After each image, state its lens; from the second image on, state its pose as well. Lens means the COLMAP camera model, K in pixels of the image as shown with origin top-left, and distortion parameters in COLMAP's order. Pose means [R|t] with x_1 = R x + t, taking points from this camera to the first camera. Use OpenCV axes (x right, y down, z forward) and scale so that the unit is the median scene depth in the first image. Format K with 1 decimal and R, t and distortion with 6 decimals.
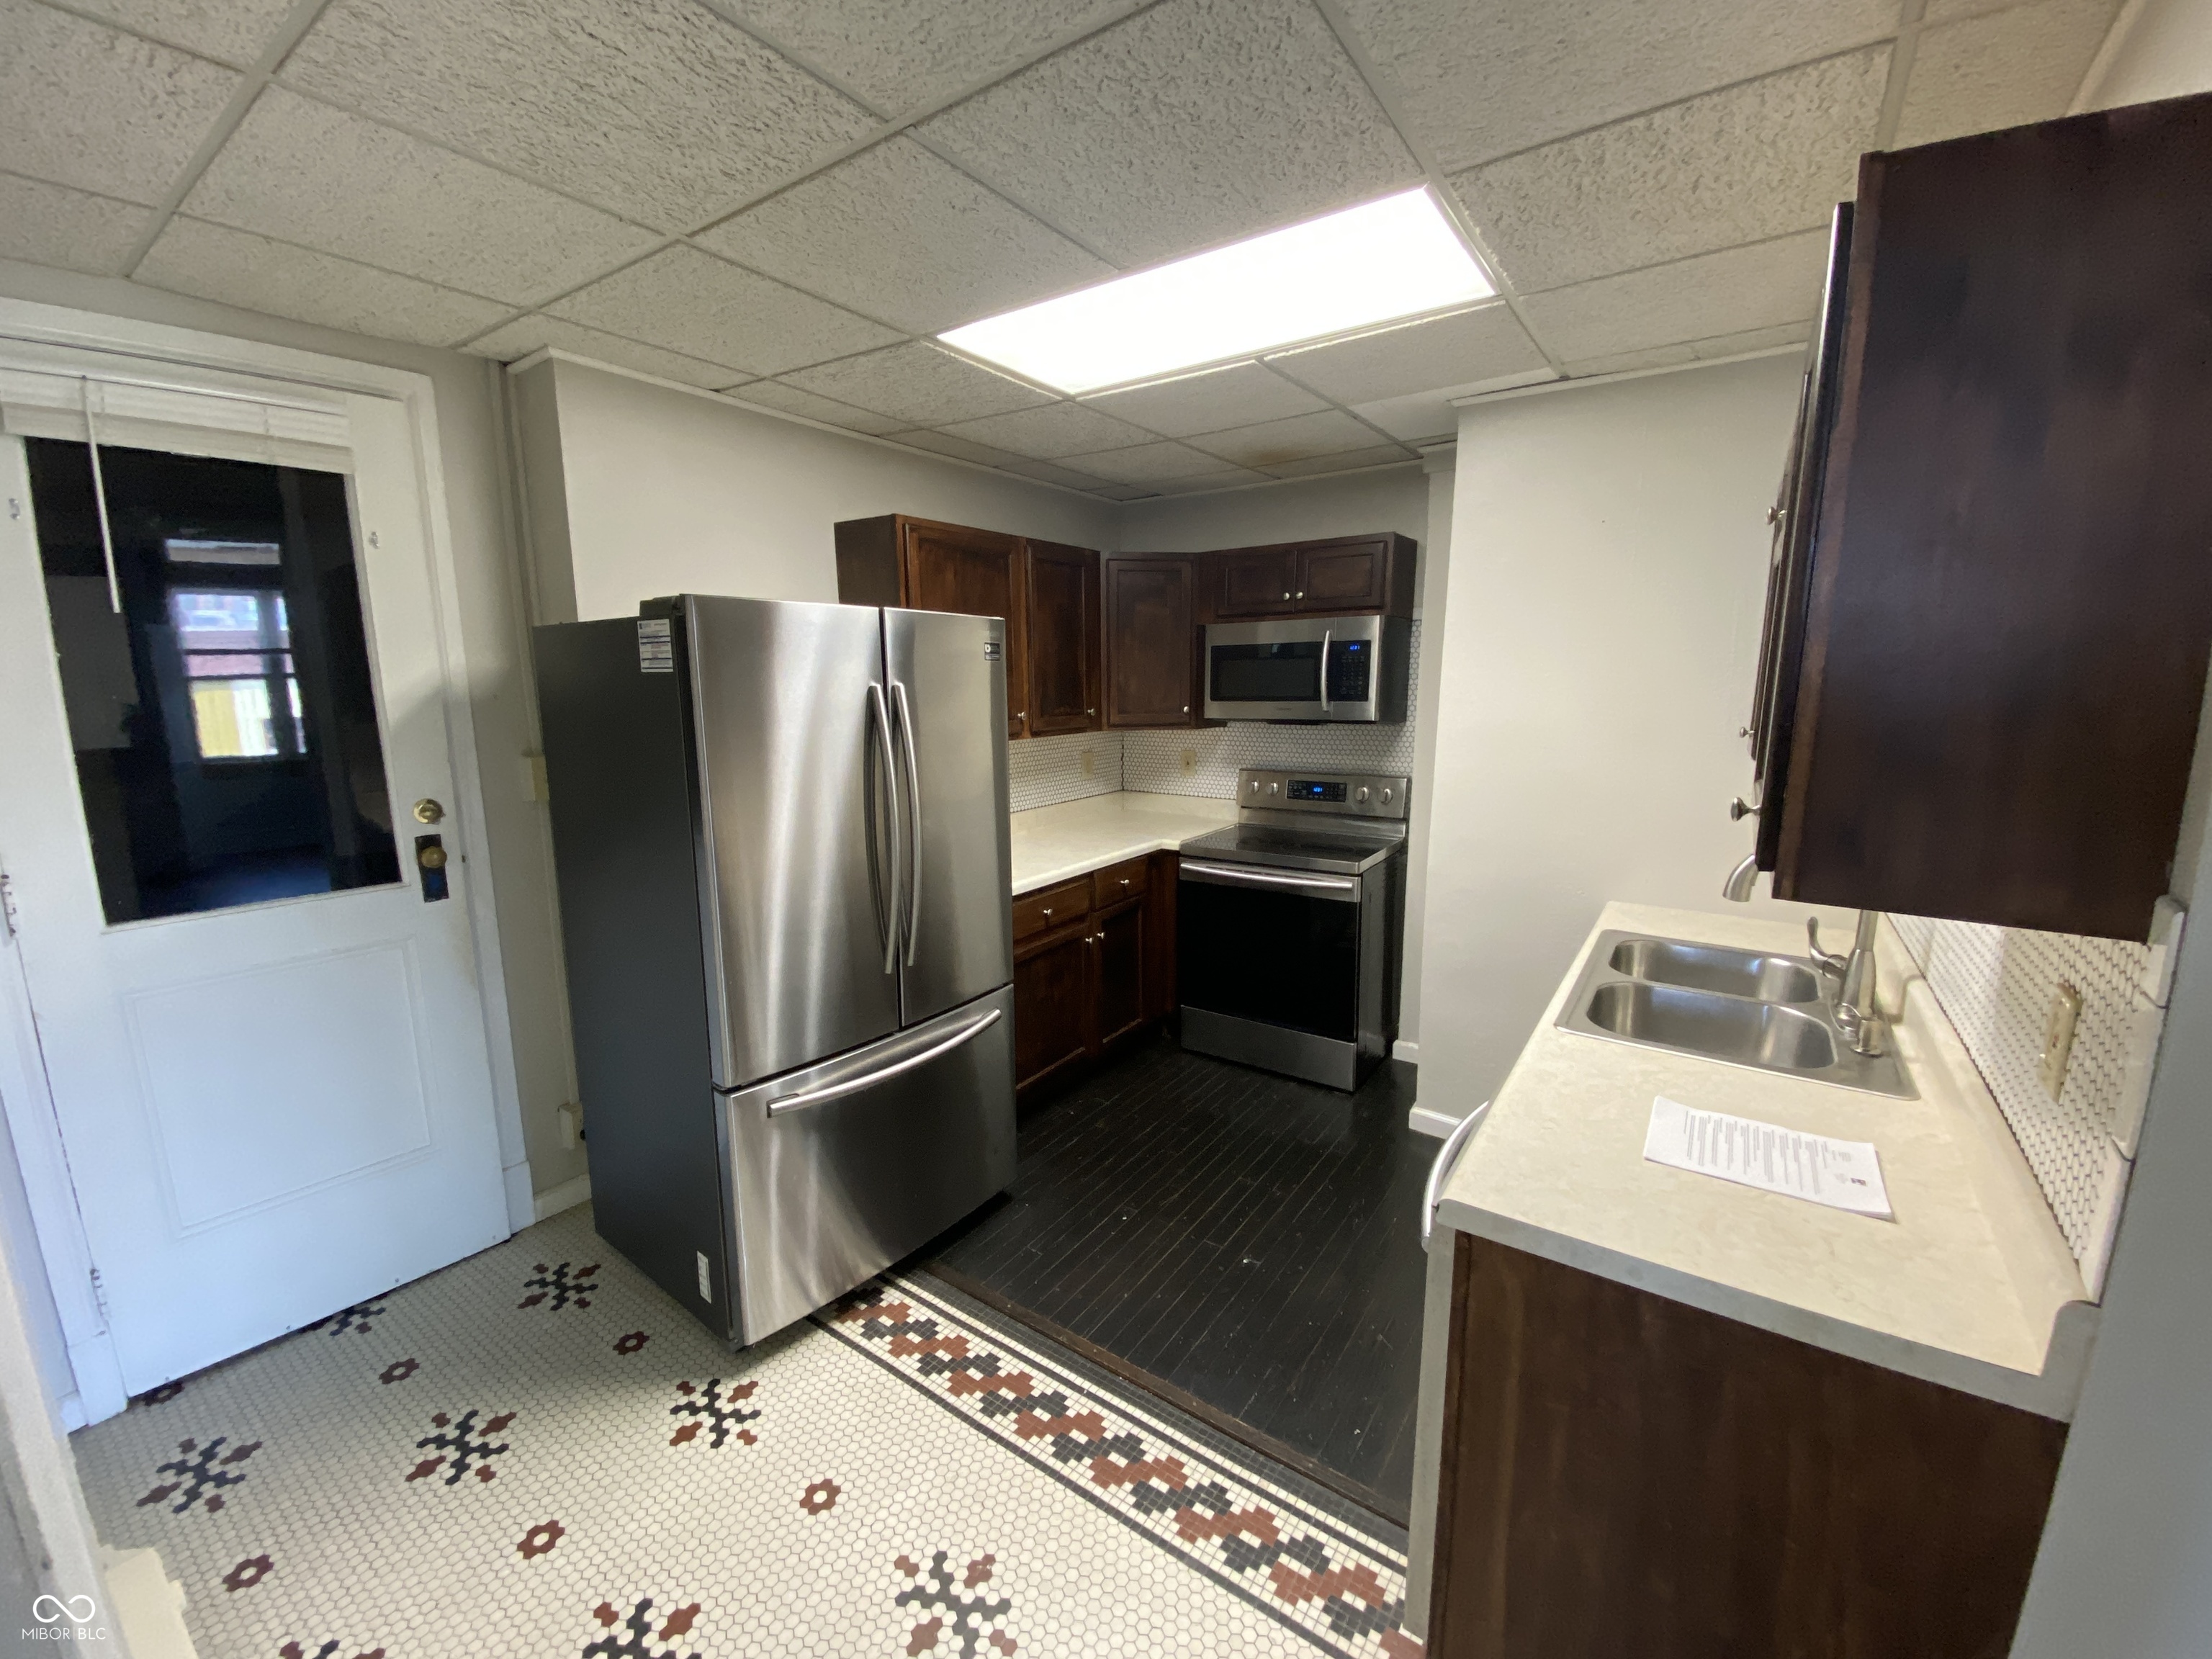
lens RADIAL K [[911.3, 0, 1099.1], [0, 911.3, 830.4], [0, 0, 1]] dist [-0.007504, -0.010686]
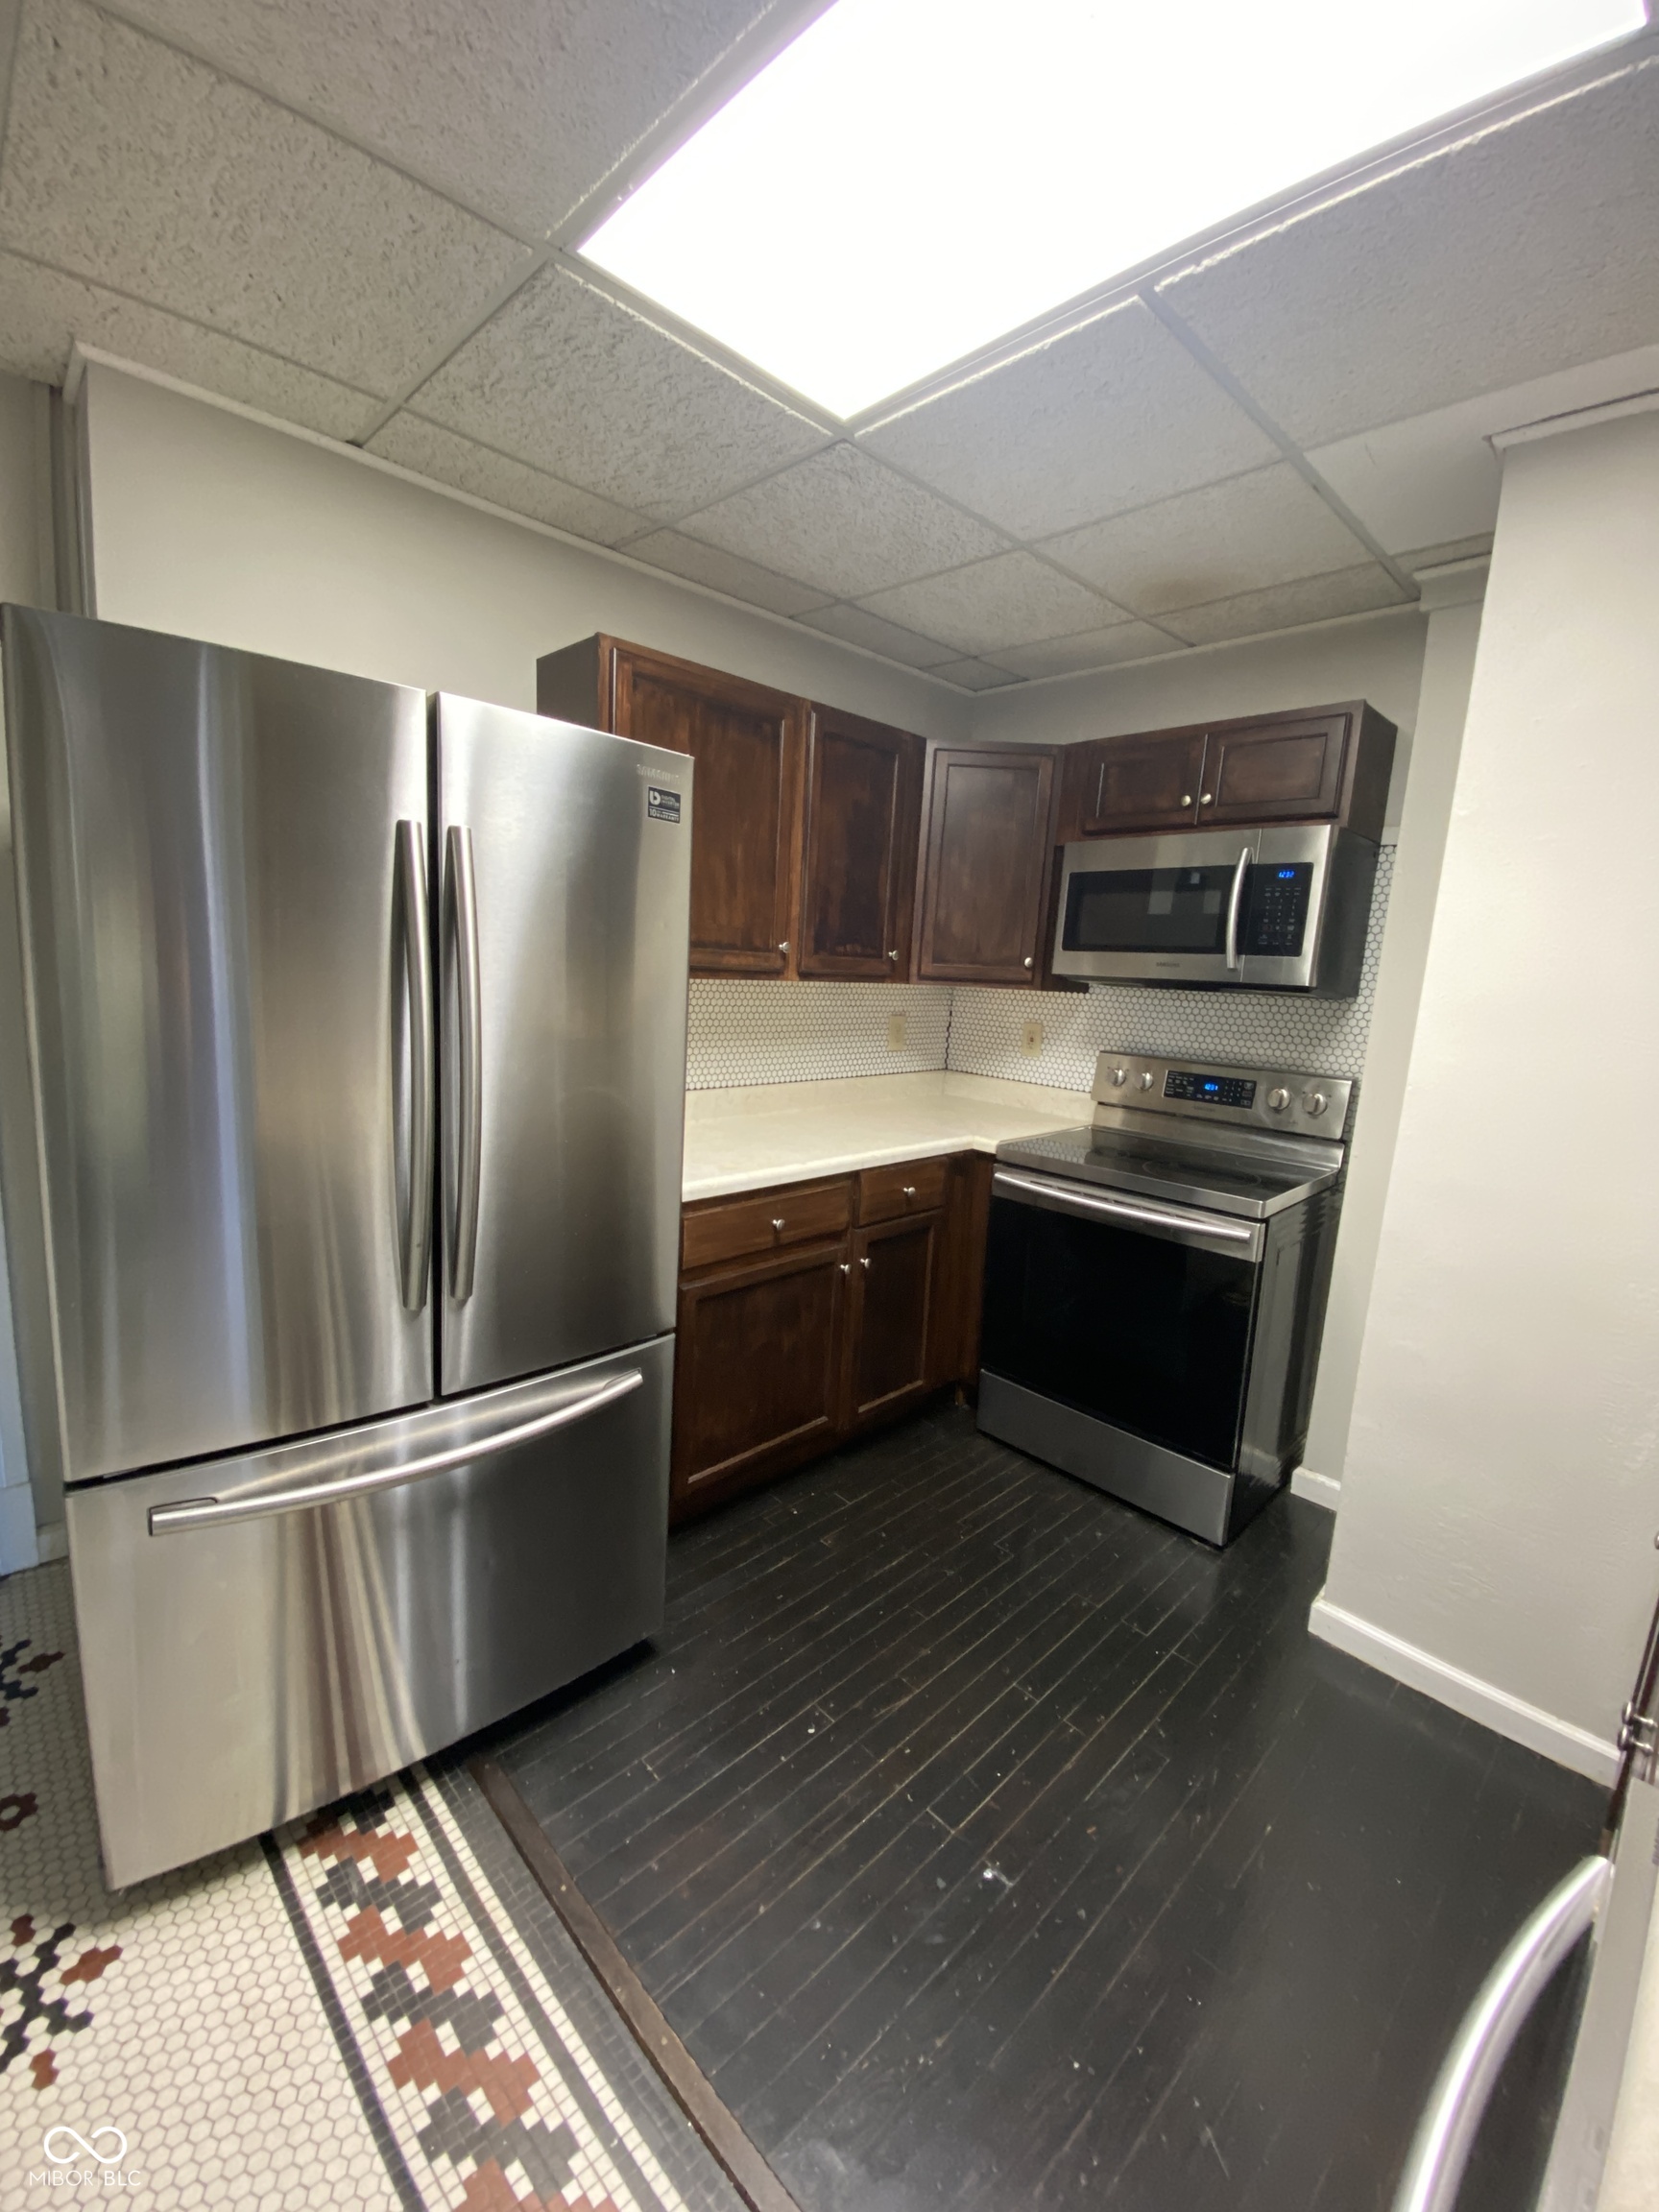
lens RADIAL K [[911.3, 0, 822.3], [0, 911.3, 1107.3], [0, 0, 1]] dist [-0.007504, -0.010686]
pose [[0.979677, 0.089333, -0.179592, 0.085662], [-0.091679, 0.995777, -0.004788, 0.001539], [0.178406, 0.021156, 0.983729, 0.298890]]
